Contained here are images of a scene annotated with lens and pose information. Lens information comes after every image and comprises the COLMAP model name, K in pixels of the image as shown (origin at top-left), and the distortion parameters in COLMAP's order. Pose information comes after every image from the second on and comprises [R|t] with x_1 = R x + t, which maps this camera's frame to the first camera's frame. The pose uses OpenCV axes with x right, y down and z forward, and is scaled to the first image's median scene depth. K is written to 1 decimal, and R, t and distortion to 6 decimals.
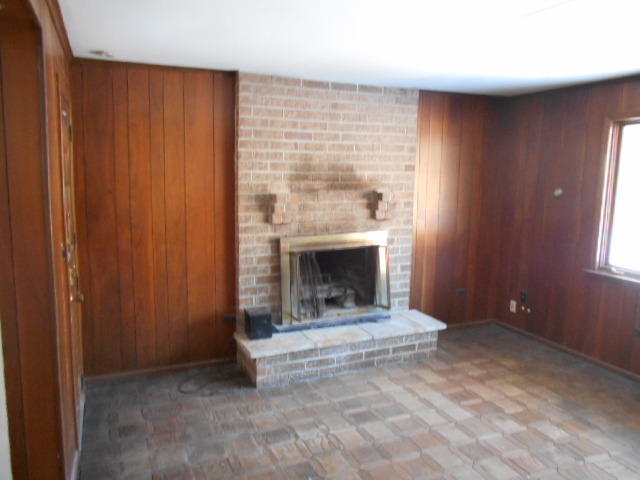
lens RADIAL K [[477.1, 0, 320.0], [0, 477.1, 240.0], [0, 0, 1]] dist [-0.060619, -0.000558]
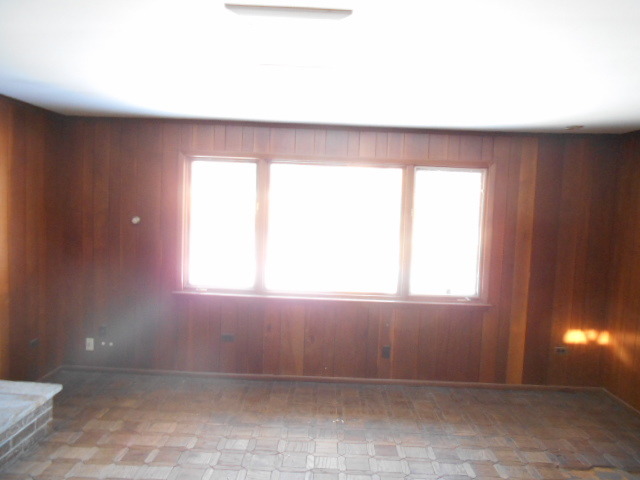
lens RADIAL K [[477.1, 0, 320.0], [0, 477.1, 240.0], [0, 0, 1]] dist [-0.060619, -0.000558]
pose [[0.380506, -0.063464, 0.922598, -0.305632], [0.093099, 0.995203, 0.030062, -0.058114], [-0.920080, 0.074454, 0.384589, 0.269365]]
